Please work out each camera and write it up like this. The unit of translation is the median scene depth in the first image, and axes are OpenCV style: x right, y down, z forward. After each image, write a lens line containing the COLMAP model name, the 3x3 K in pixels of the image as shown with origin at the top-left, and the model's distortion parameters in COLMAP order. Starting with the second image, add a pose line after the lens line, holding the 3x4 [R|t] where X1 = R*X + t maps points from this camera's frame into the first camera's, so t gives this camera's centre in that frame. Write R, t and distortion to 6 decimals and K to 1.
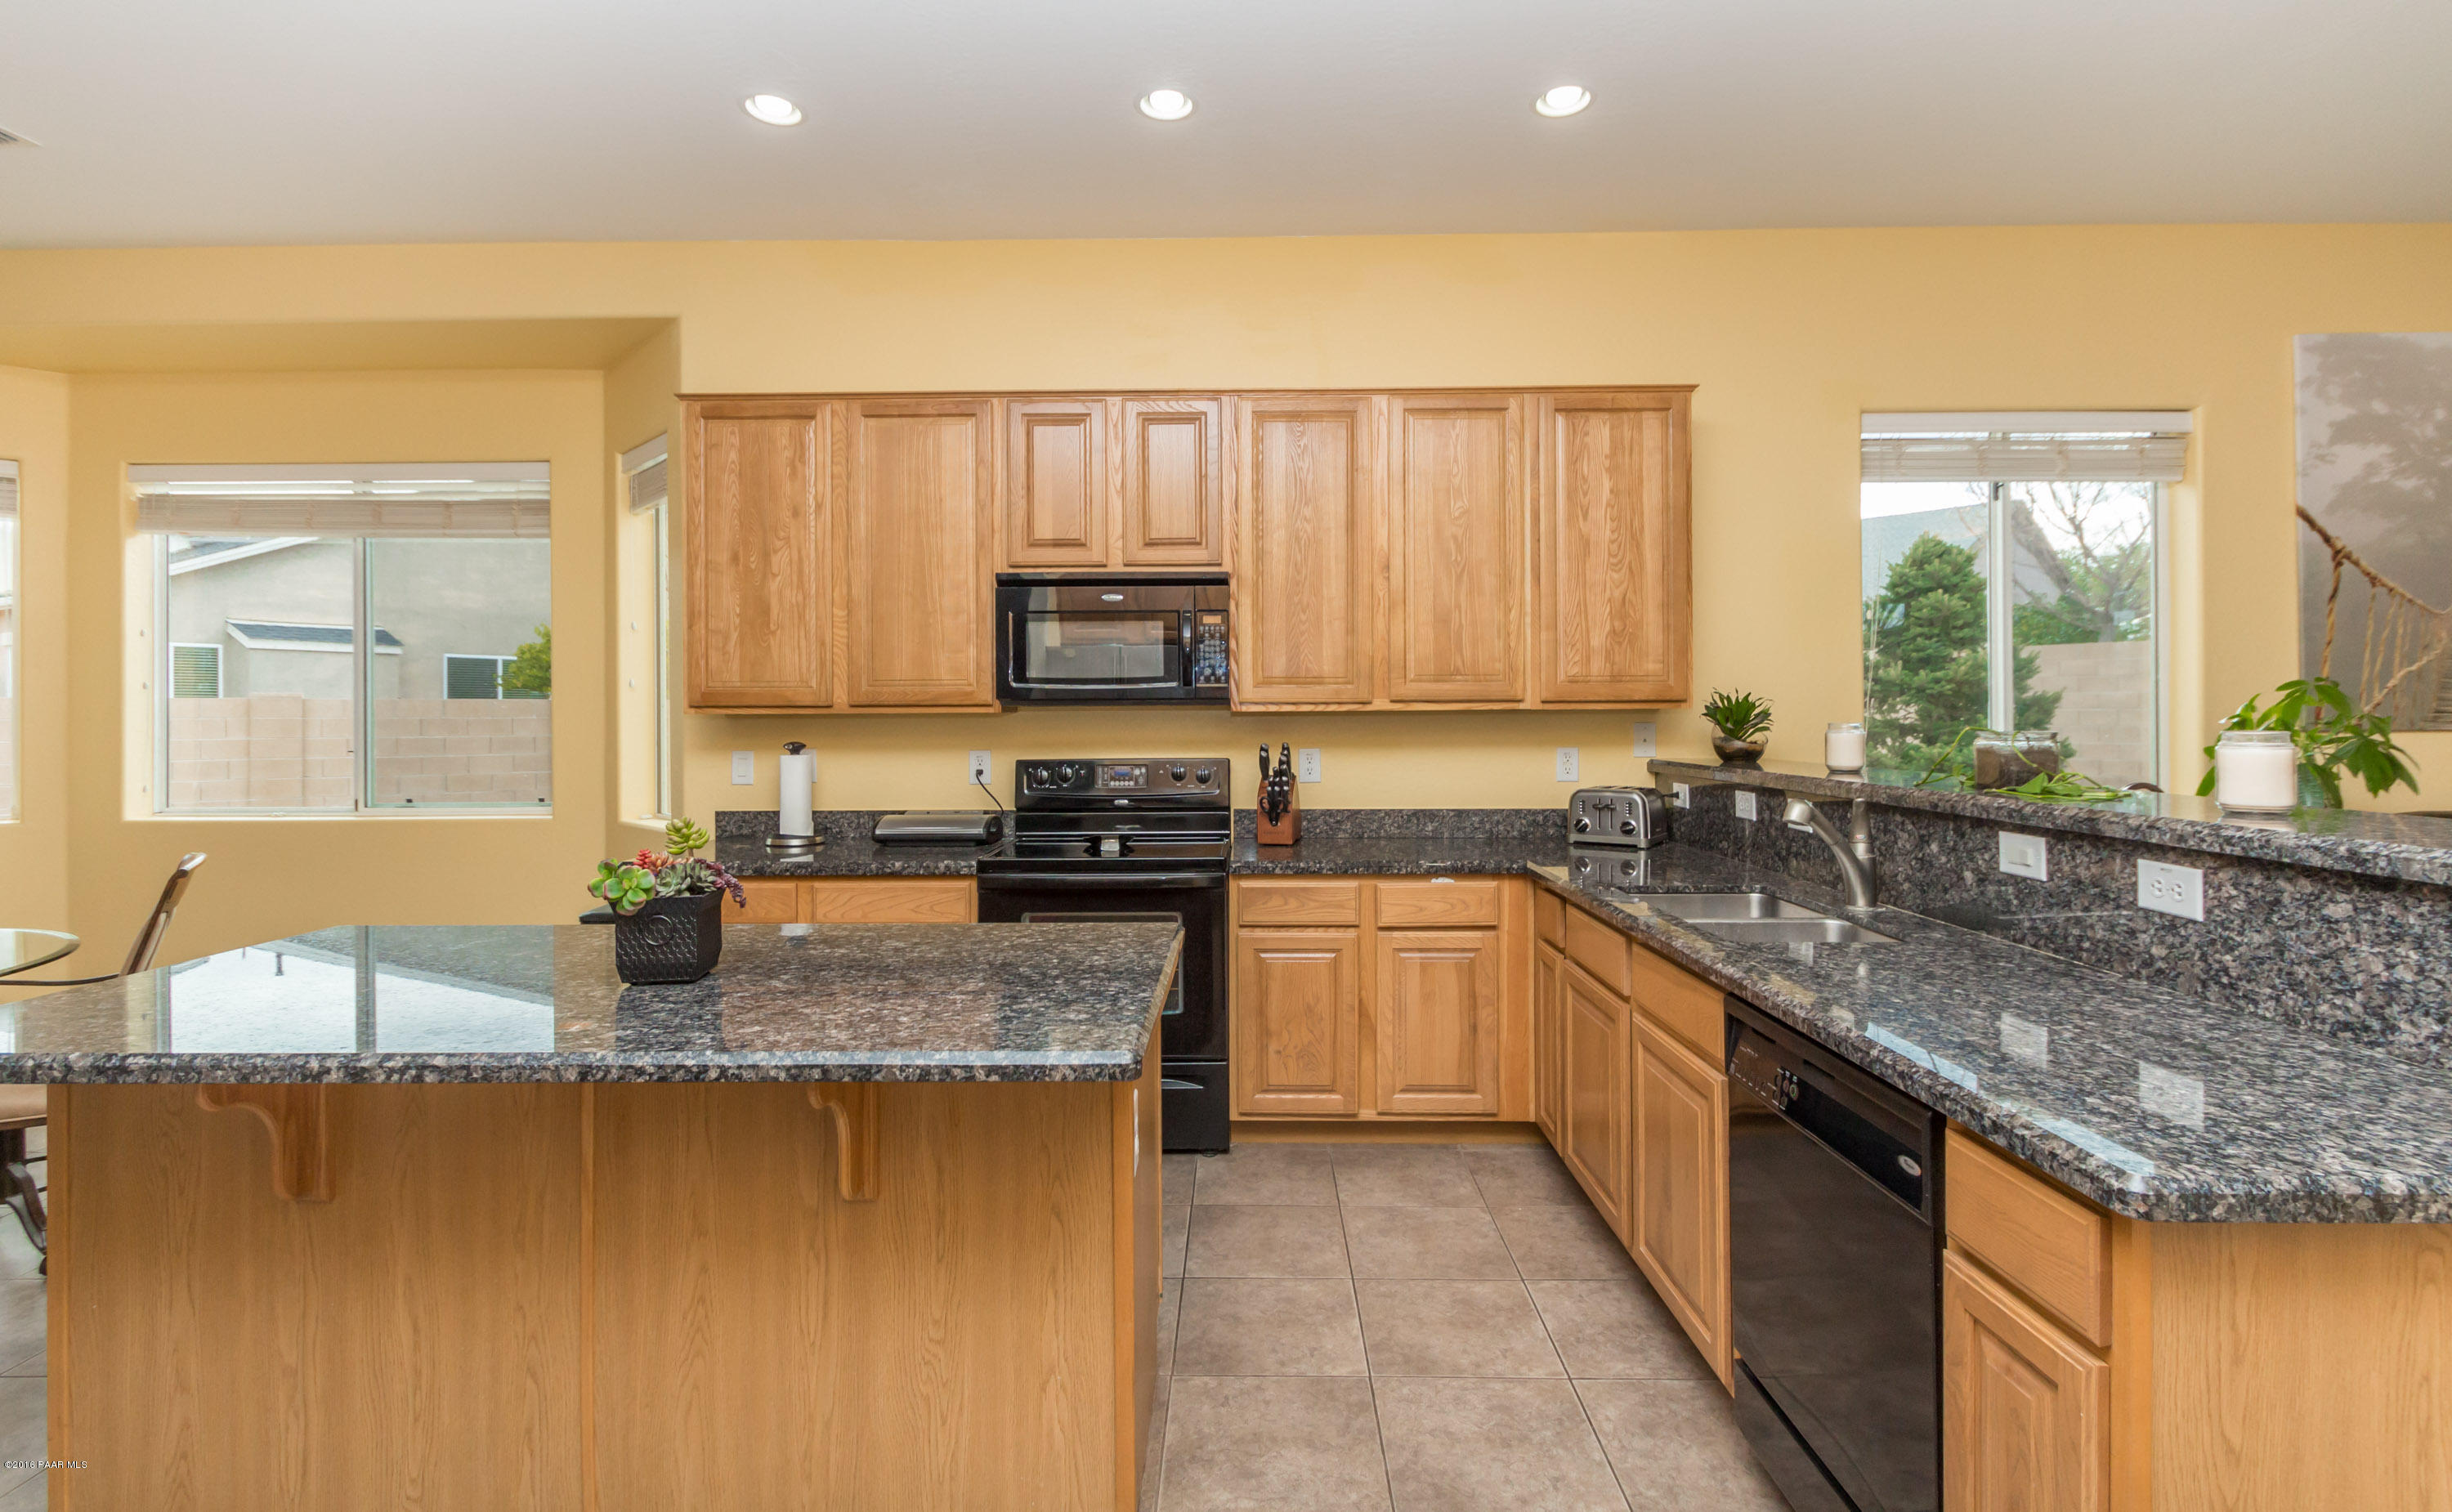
lens RADIAL K [[1170.2, 0, 1232.9], [0, 1170.2, 698.3], [0, 0, 1]] dist [0.004829, -0.005009]
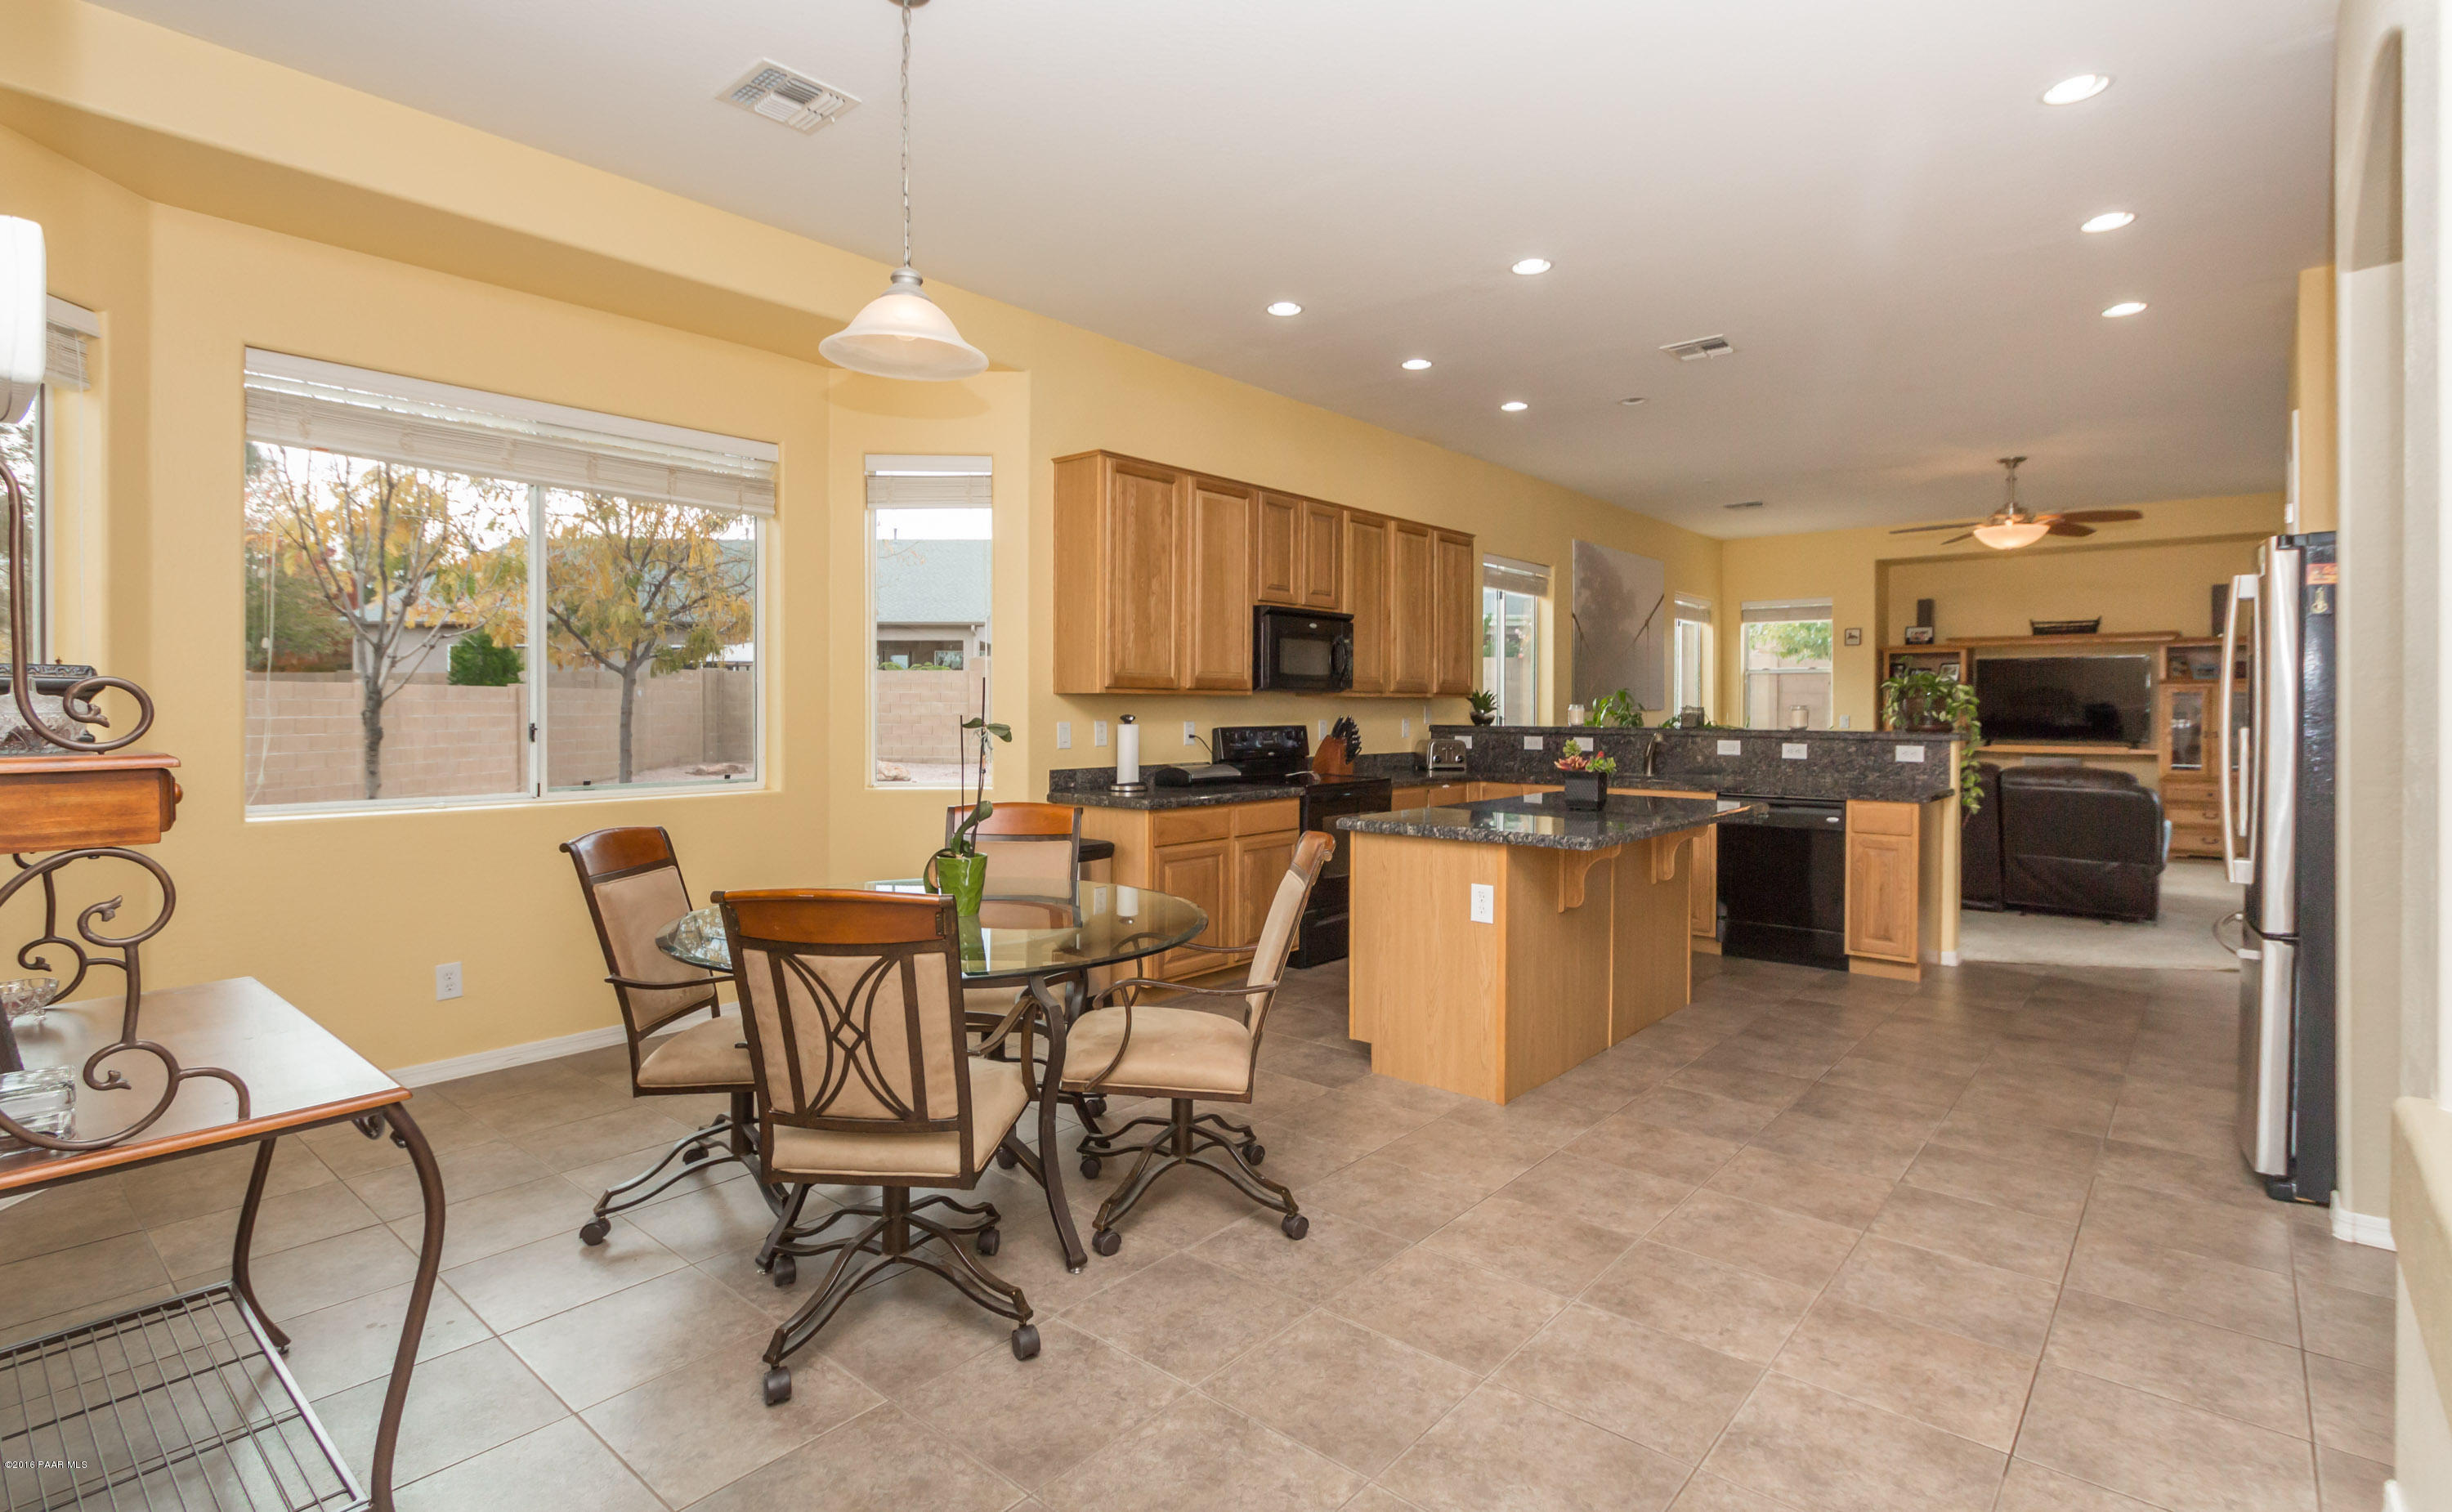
lens RADIAL K [[1170.2, 0, 1246.9], [0, 1170.2, 749.8], [0, 0, 1]] dist [0.004829, -0.005009]
pose [[0.635913, -0.022876, 0.771422, -1.347629], [-0.015853, 0.998962, 0.042692, 0.017680], [-0.771598, -0.039378, 0.634890, 0.028095]]
